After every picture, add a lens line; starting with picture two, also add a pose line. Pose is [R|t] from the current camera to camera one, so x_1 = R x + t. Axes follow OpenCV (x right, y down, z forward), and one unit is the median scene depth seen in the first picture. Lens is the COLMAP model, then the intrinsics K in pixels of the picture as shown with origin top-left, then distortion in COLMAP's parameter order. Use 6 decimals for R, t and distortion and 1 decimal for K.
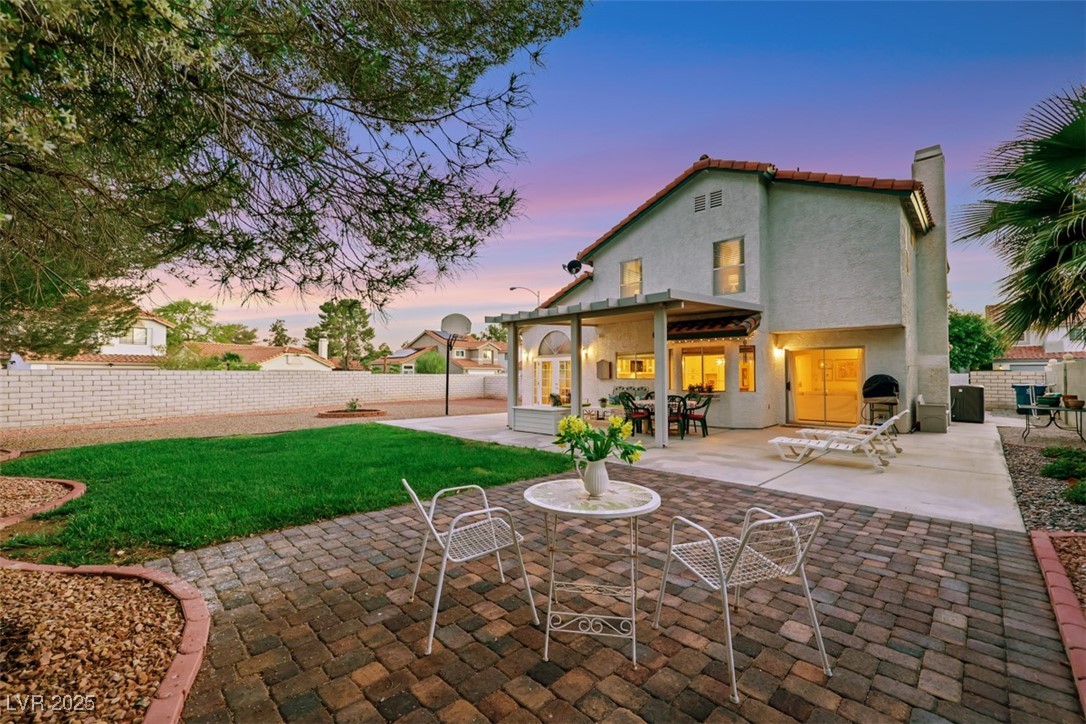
lens RADIAL K [[445.2, 0, 547.2], [0, 445.2, 372.2], [0, 0, 1]] dist [0.002930, 0.000128]
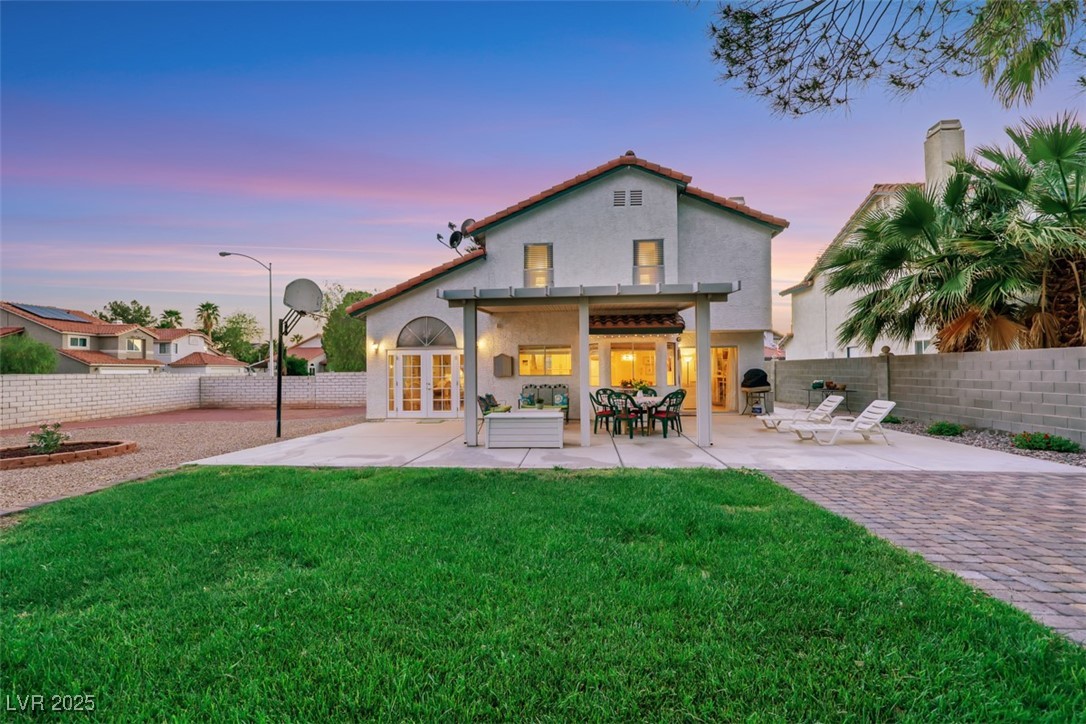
lens RADIAL K [[445.2, 0, 547.2], [0, 445.2, 372.2], [0, 0, 1]] dist [0.002930, 0.000128]
pose [[0.773960, -0.009831, 0.633158, -0.370968], [0.005285, 0.999945, 0.009066, 0.000038], [-0.633212, -0.003671, 0.773970, 0.292682]]
